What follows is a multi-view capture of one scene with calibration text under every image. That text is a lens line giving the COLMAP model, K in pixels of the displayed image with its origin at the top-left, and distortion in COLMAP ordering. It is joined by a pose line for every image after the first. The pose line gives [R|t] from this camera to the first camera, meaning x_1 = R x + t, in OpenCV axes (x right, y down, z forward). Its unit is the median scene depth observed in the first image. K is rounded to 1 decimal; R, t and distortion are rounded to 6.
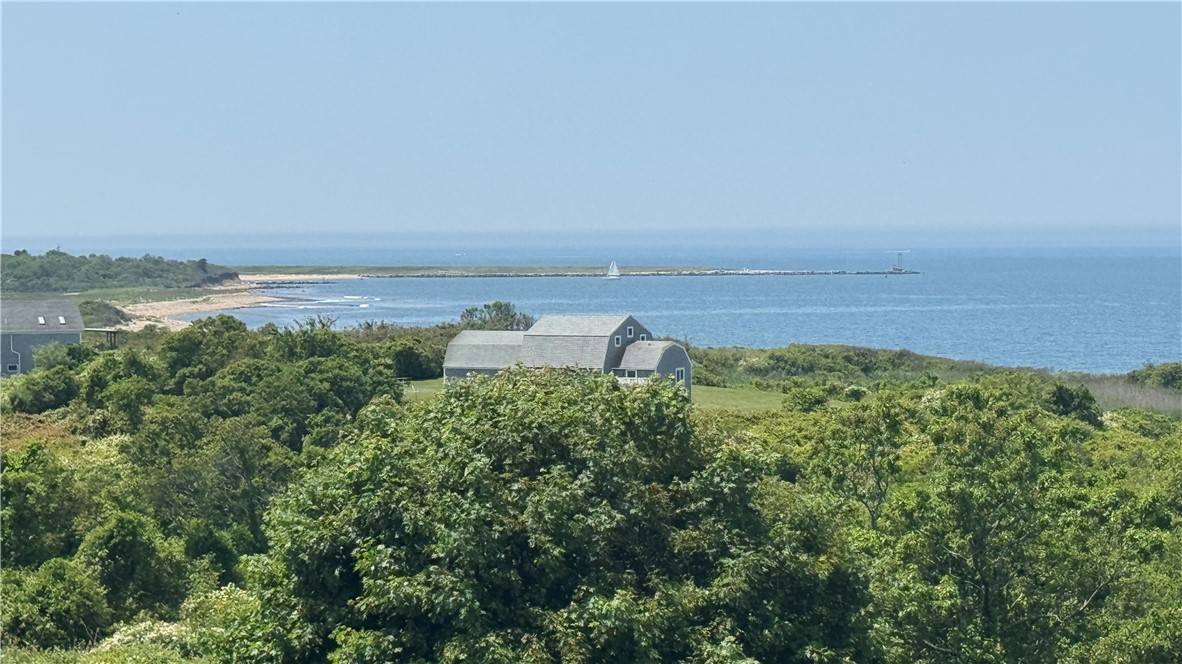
lens RADIAL K [[3256.0, 0, 588.5], [0, 3256.0, 332.2], [0, 0, 1]] dist [0.056691, 0.000000]
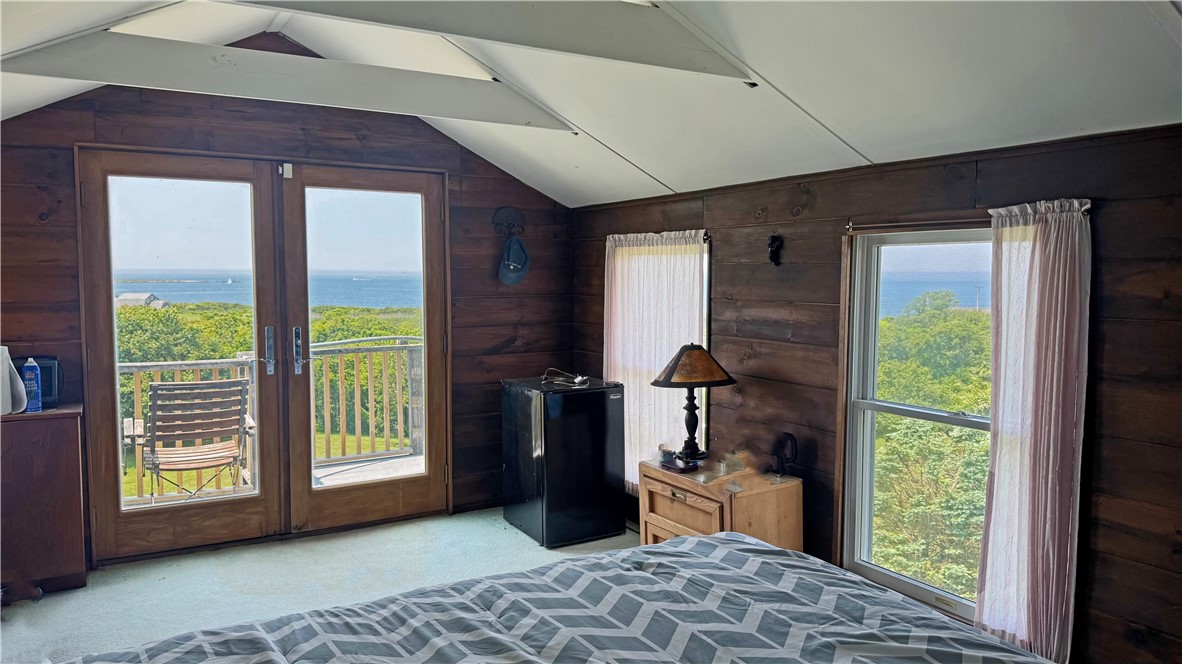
lens RADIAL K [[838.9, 0, 593.6], [0, 838.9, 334.8], [0, 0, 1]] dist [0.046878, -0.051146]
pose [[0.879226, -0.025703, 0.475712, -0.012895], [0.005109, 0.998995, 0.044534, 0.004362], [-0.476378, -0.036724, 0.878473, -0.106184]]
